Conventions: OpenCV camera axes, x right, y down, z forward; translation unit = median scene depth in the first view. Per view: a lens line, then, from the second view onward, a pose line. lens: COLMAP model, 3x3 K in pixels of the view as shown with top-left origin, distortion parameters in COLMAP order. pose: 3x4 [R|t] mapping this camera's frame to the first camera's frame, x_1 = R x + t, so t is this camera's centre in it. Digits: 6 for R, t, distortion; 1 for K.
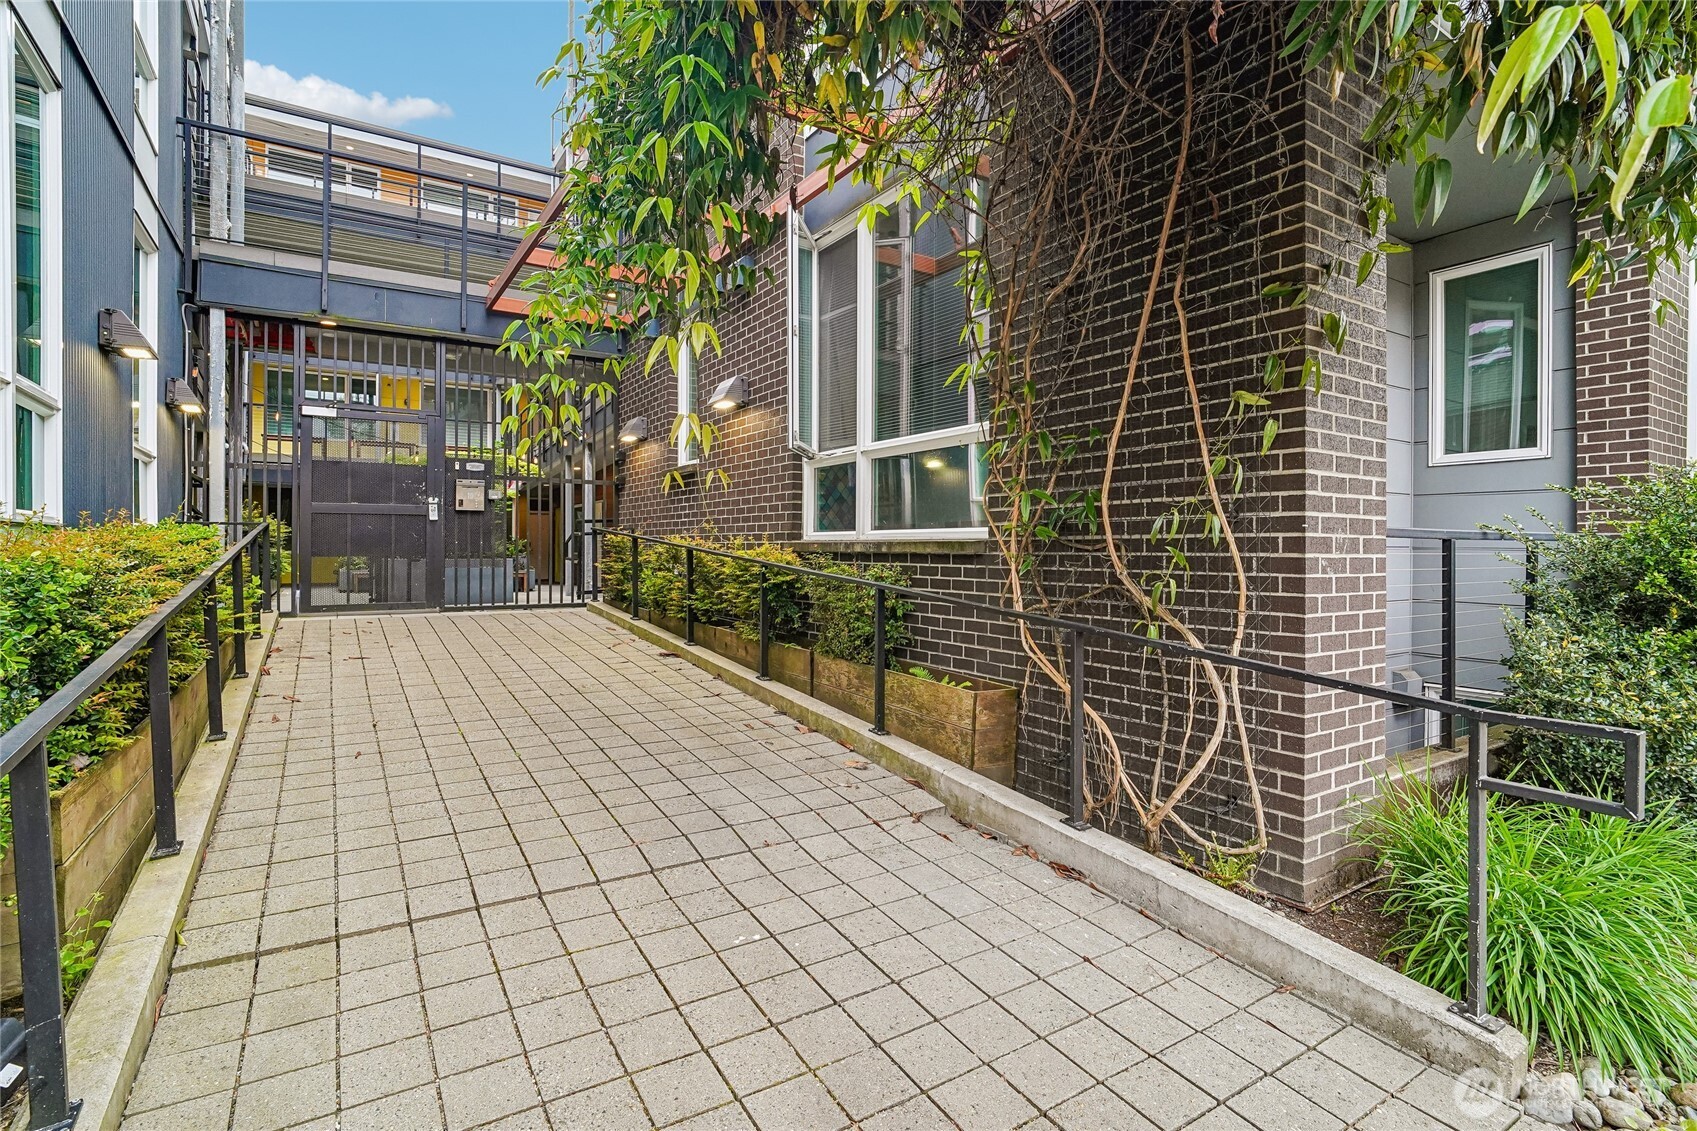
lens RADIAL K [[819.9, 0, 857.4], [0, 819.9, 547.6], [0, 0, 1]] dist [-0.008686, 0.000263]
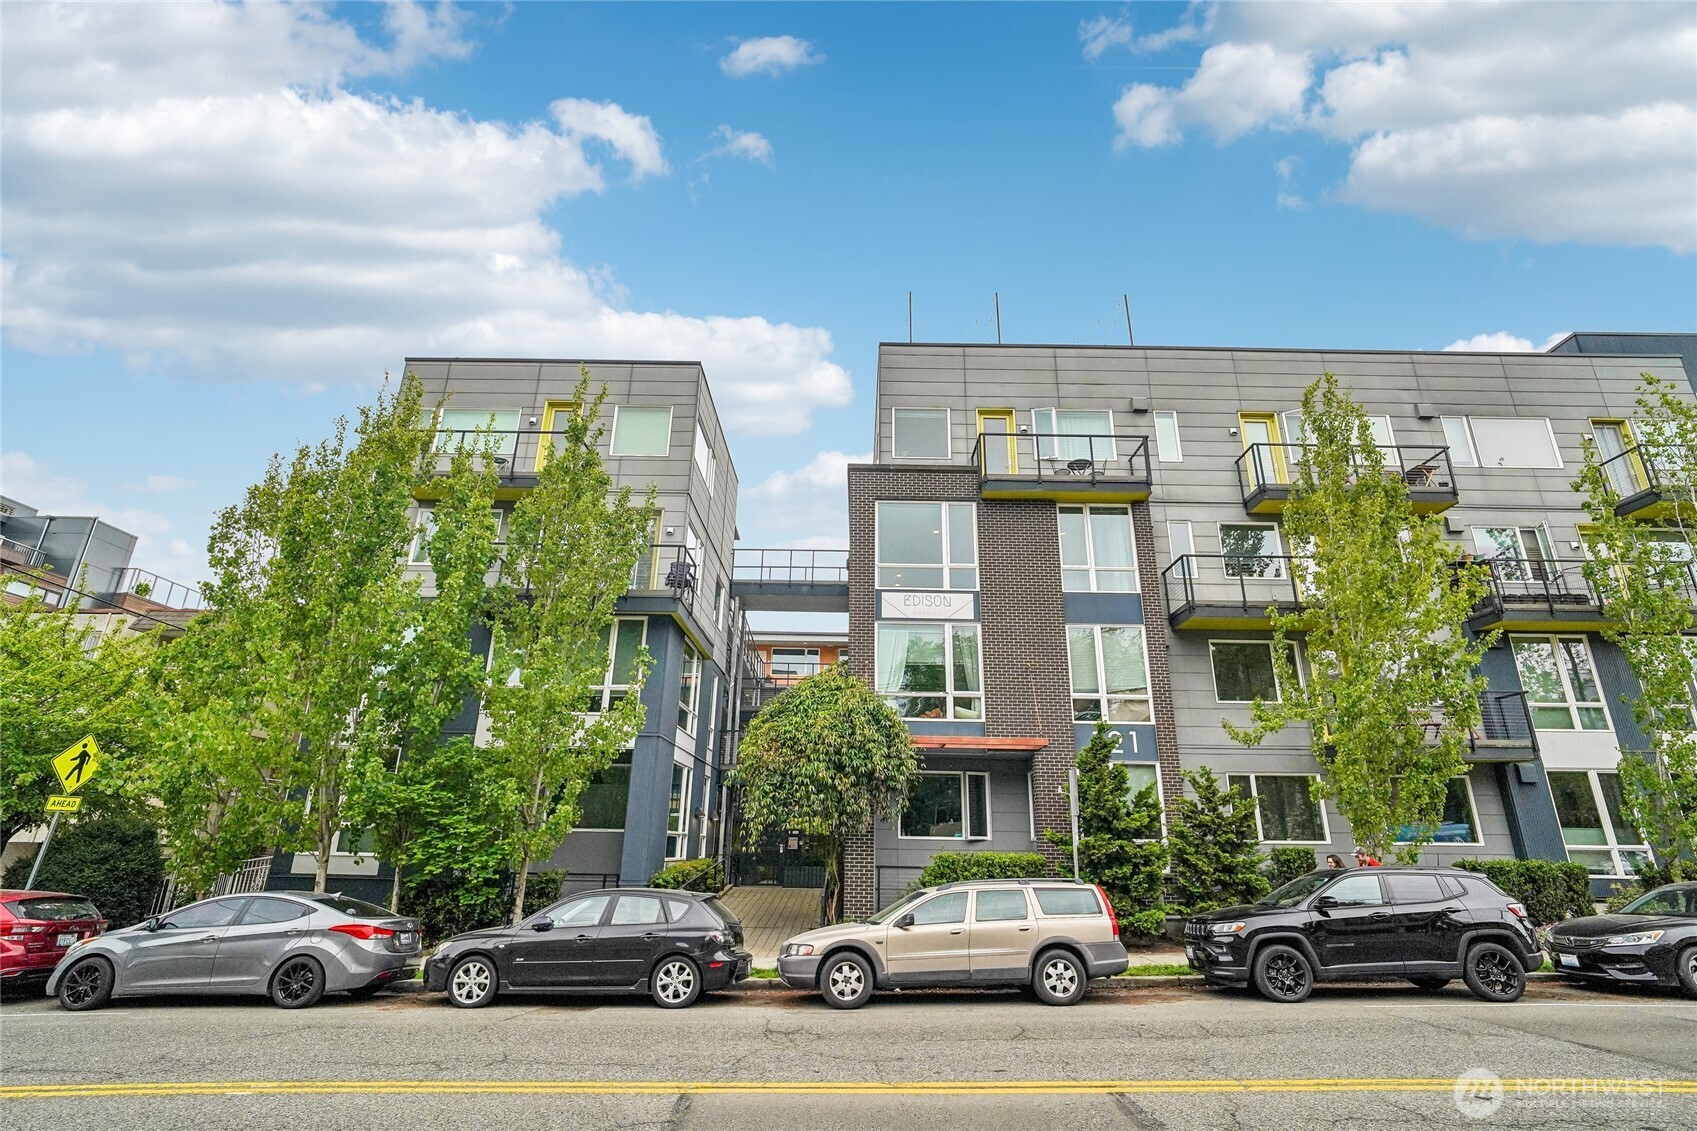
lens RADIAL K [[819.9, 0, 857.4], [0, 819.9, 547.6], [0, 0, 1]] dist [-0.008686, 0.000263]
pose [[0.845063, -0.184116, -0.501966, 1.368249], [-0.004019, 0.936625, -0.350311, -0.032084], [0.534651, 0.298052, 0.790767, -1.471279]]
